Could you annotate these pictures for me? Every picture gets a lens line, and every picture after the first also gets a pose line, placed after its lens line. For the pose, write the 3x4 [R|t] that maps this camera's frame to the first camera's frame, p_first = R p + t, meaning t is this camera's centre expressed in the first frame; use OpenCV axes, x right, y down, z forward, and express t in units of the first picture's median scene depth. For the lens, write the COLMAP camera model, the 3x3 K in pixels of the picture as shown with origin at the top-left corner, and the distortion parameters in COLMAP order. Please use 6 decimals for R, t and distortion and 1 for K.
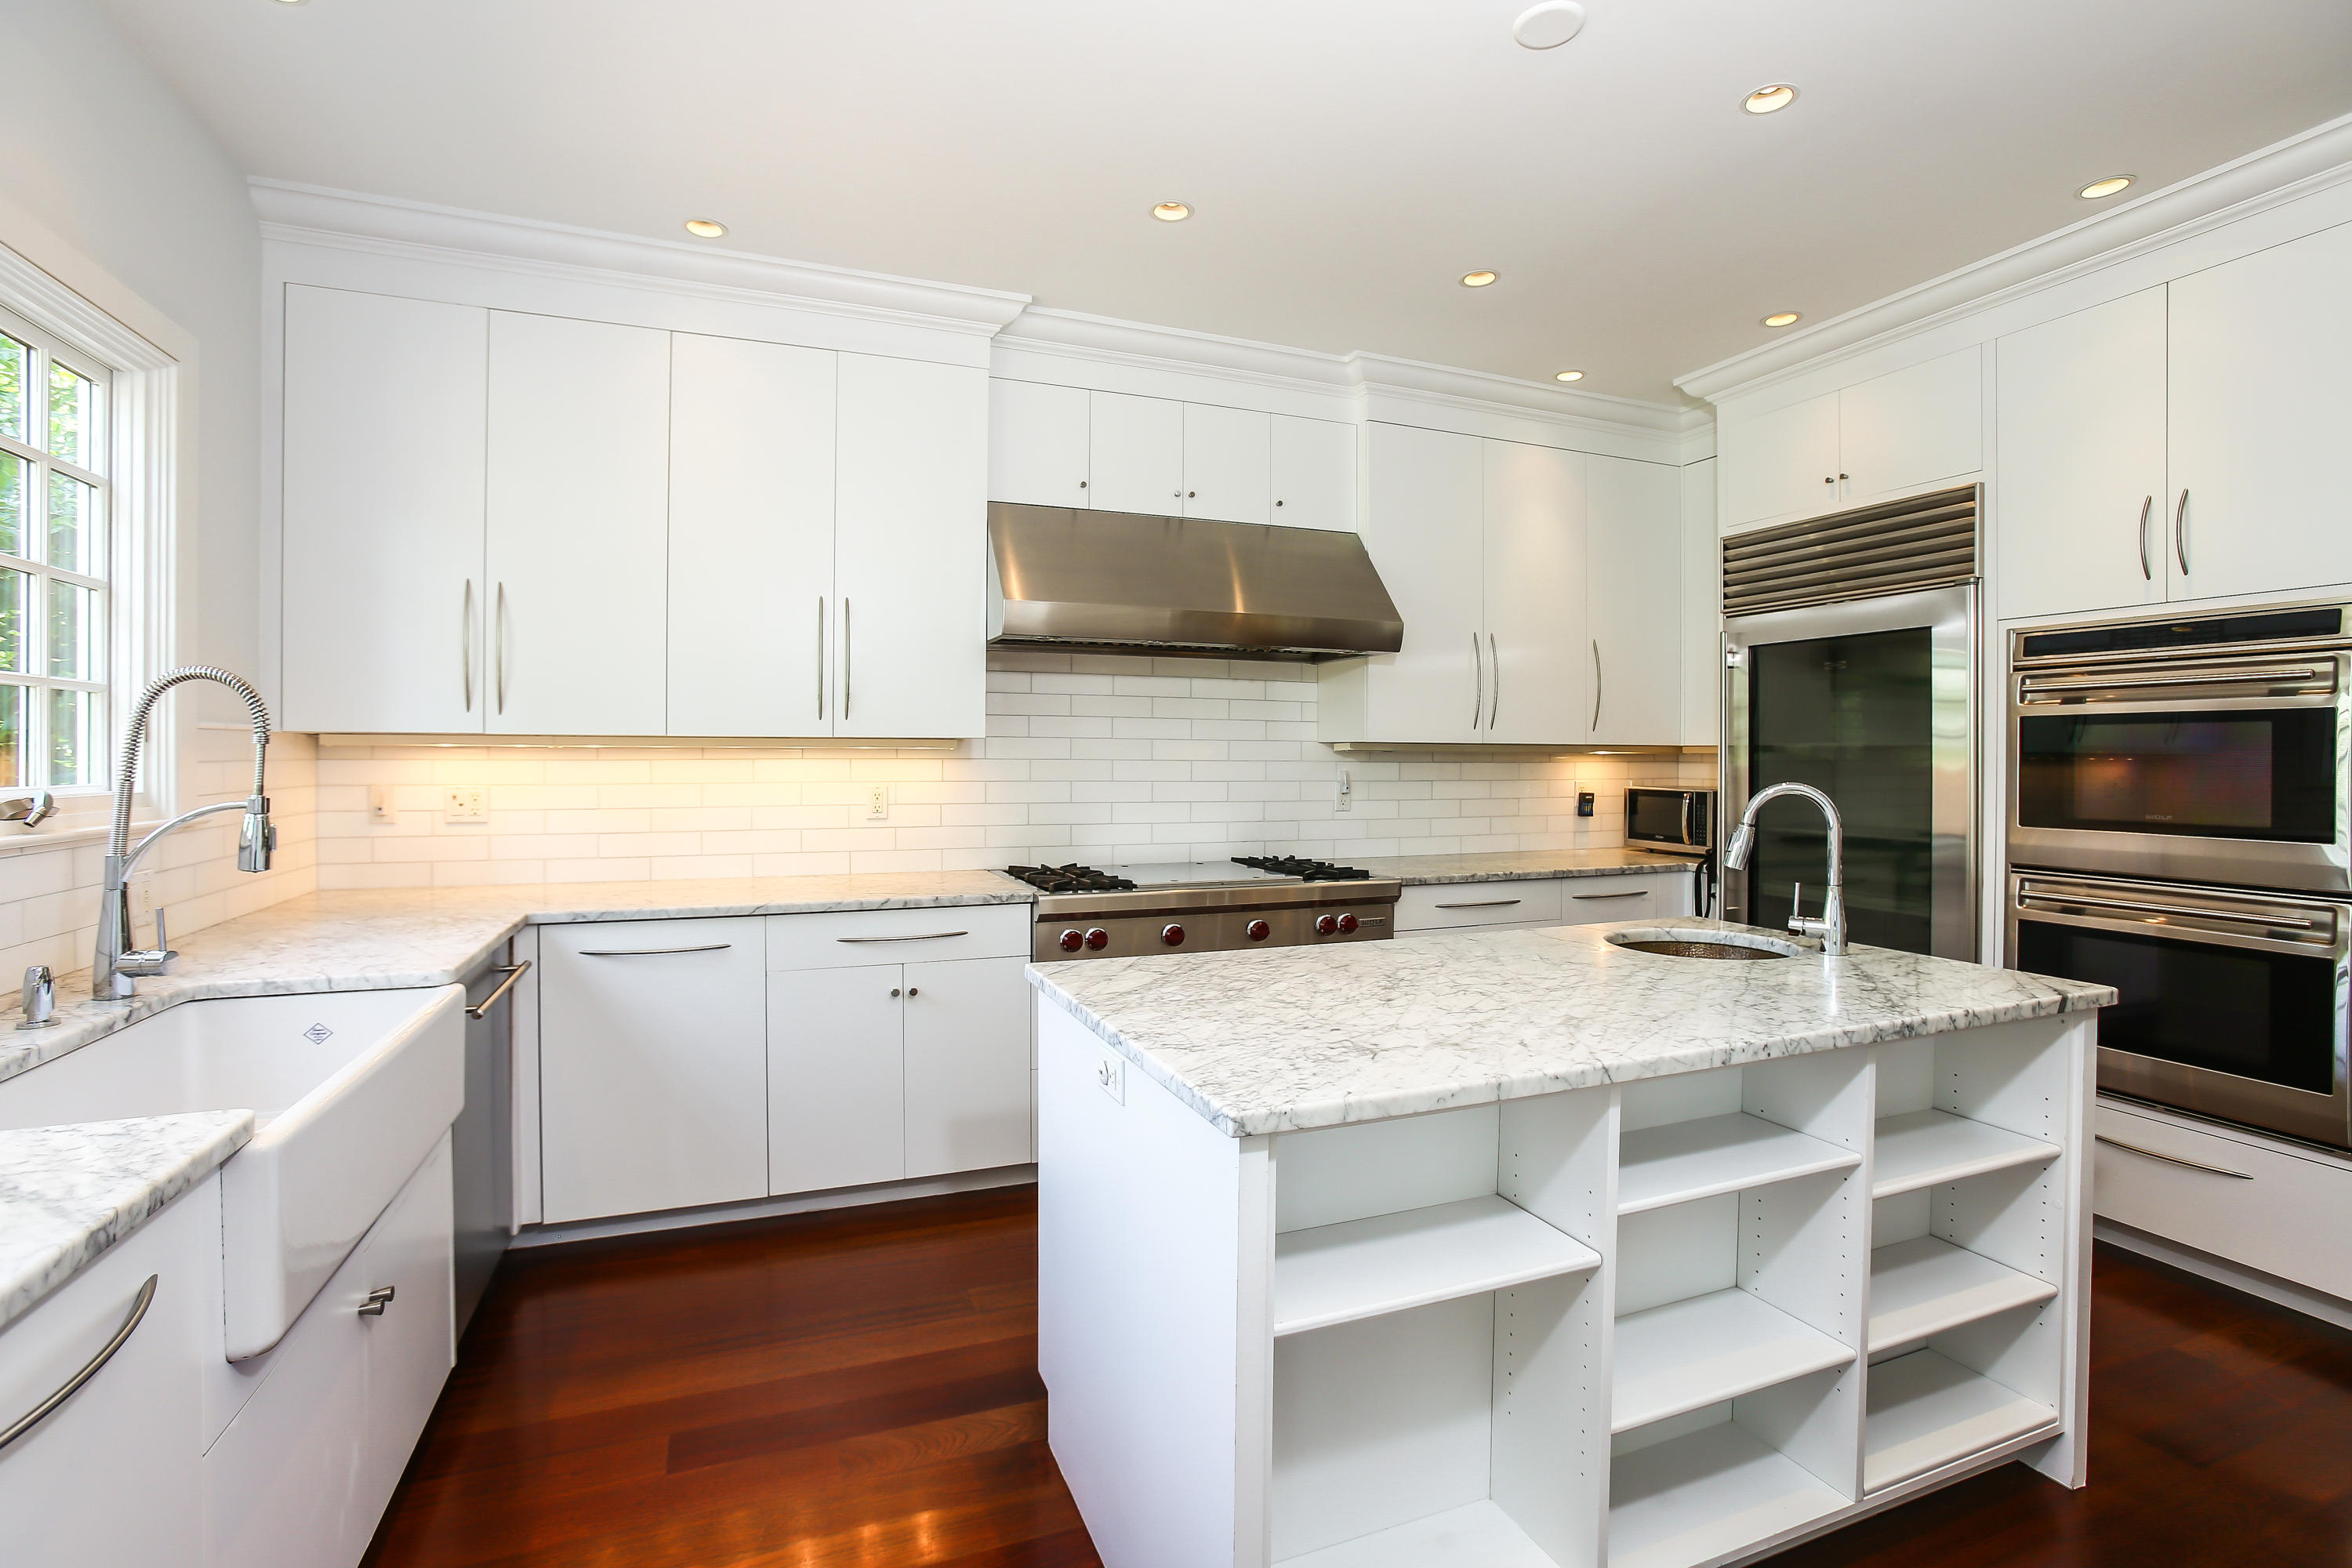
lens RADIAL K [[1075.4, 0, 1169.9], [0, 1075.4, 758.6], [0, 0, 1]] dist [-0.048276, 0.000443]
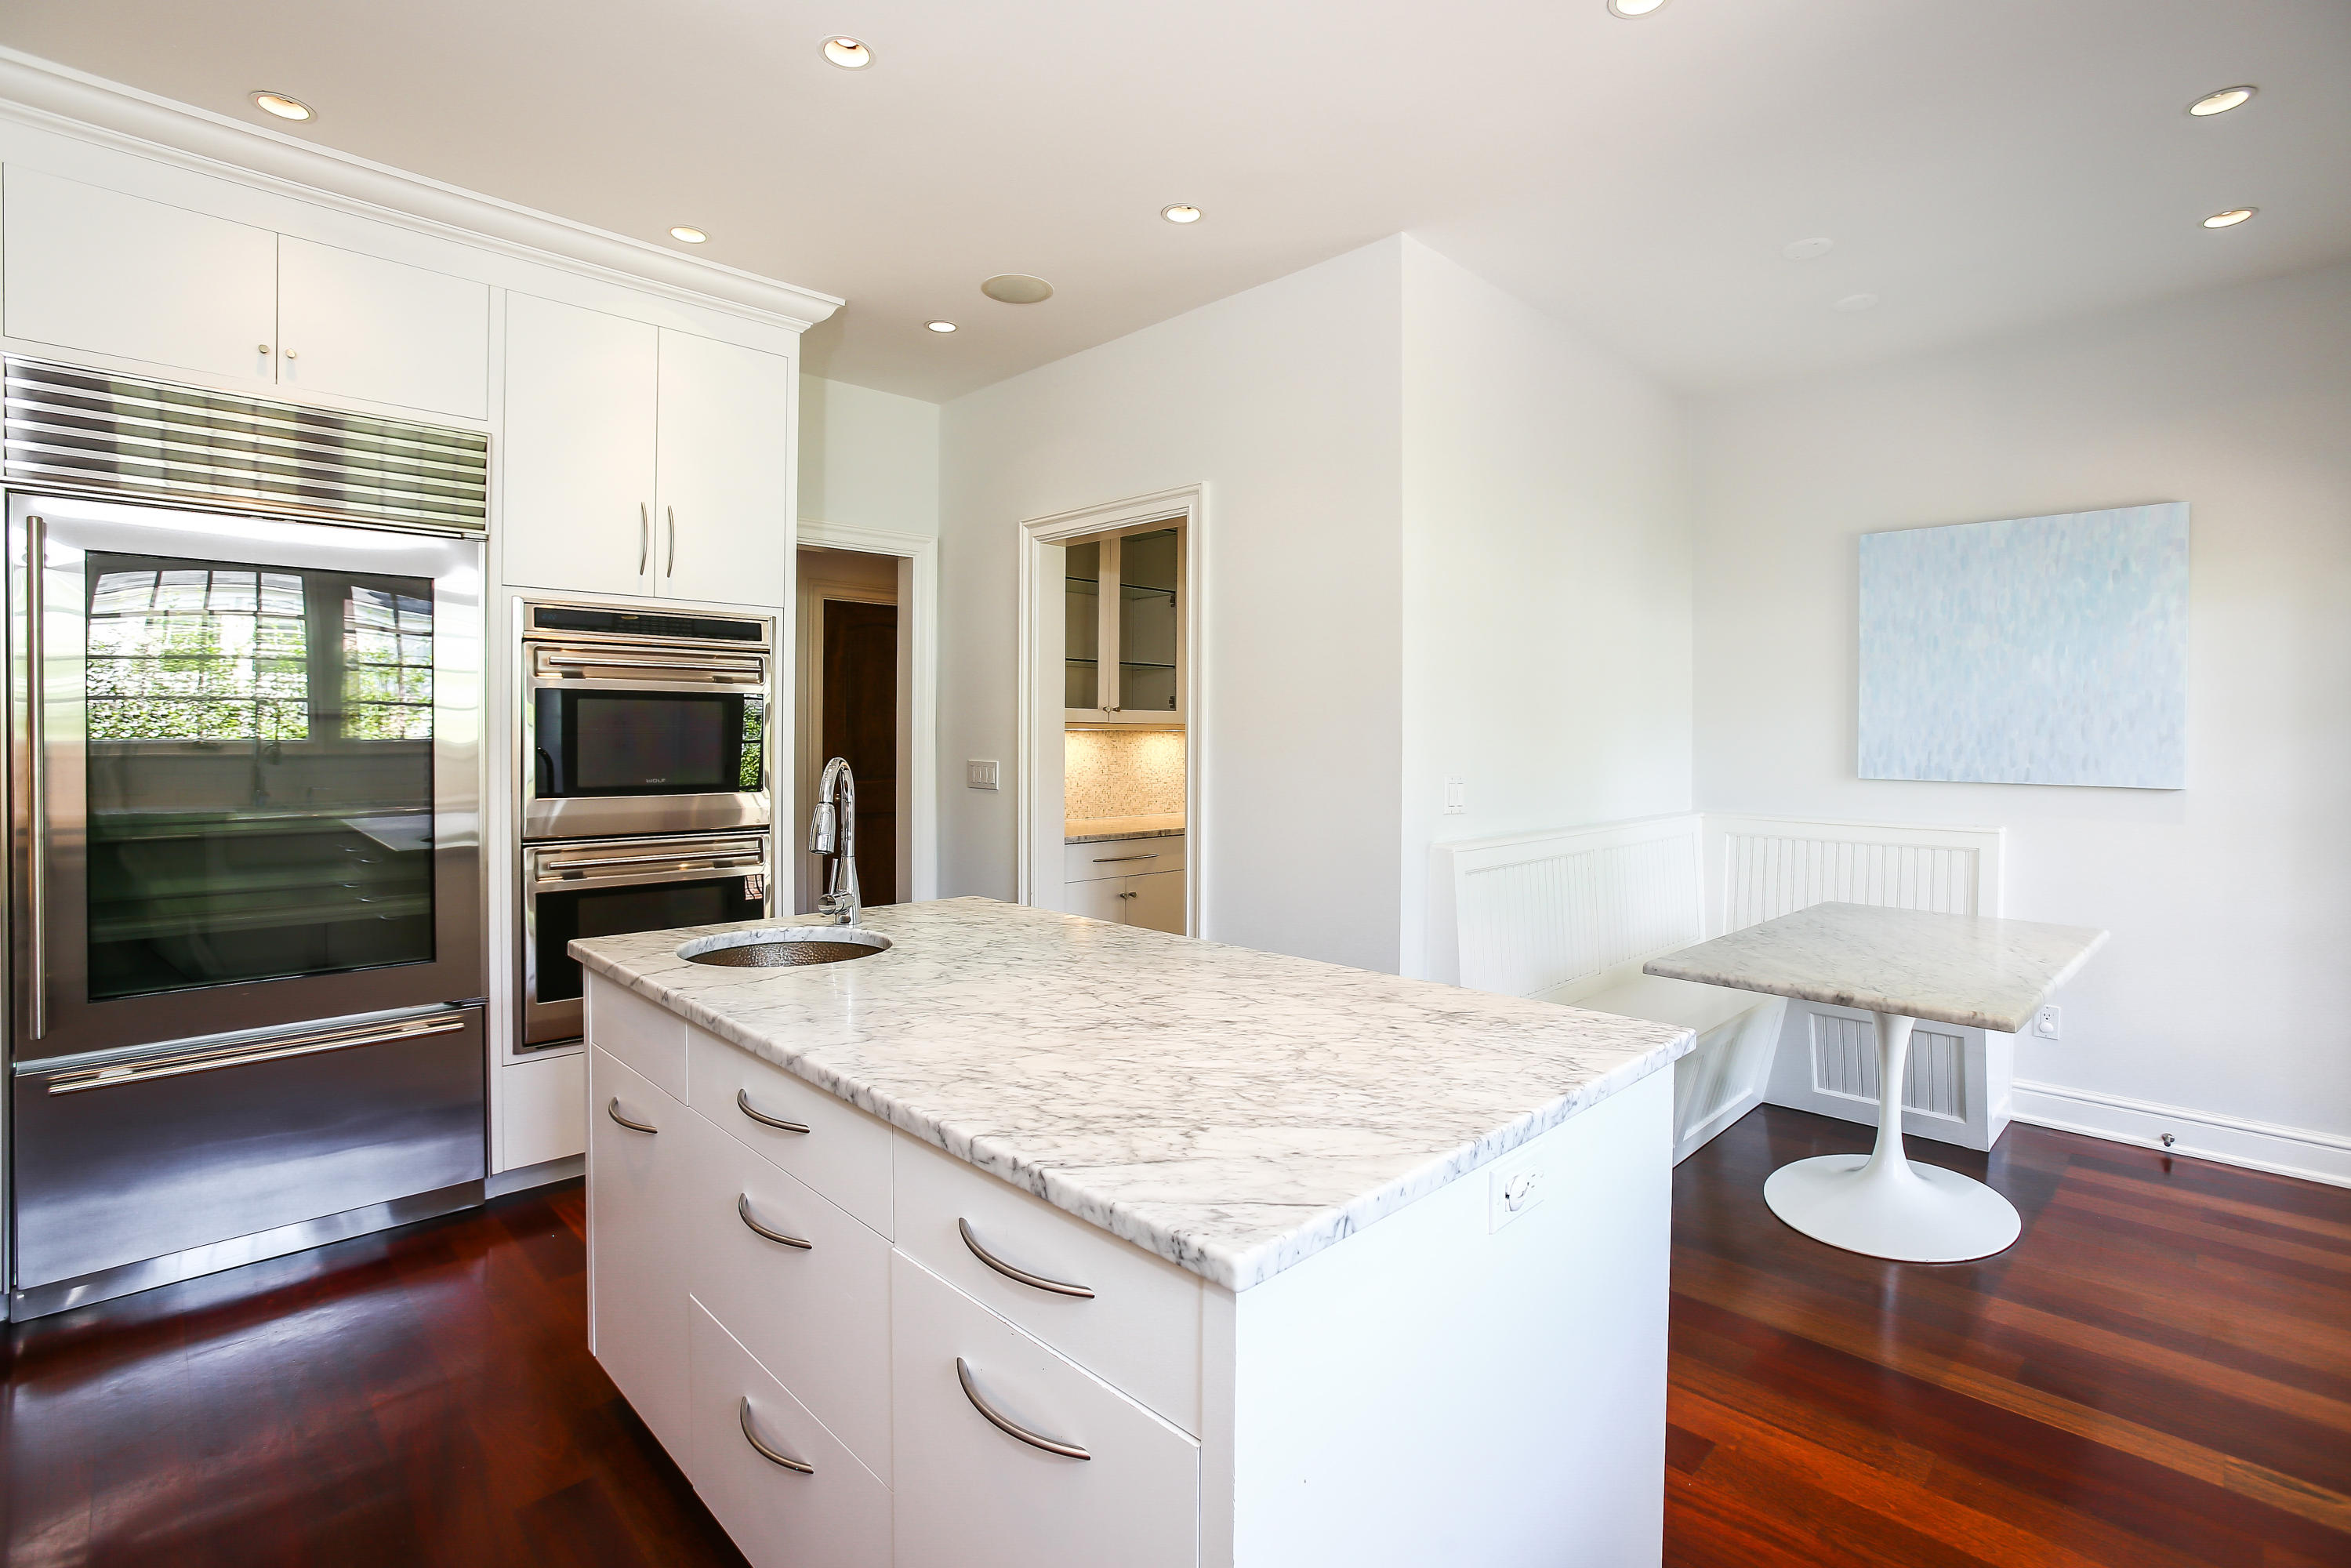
lens RADIAL K [[1075.0, 0, 1169.4], [0, 1075.0, 758.6], [0, 0, 1]] dist [-0.048276, 0.000443]
pose [[-0.414706, -0.015805, 0.909818, -0.349057], [0.004750, 0.999798, 0.019533, 0.010483], [-0.909943, 0.012422, -0.414547, 0.877129]]
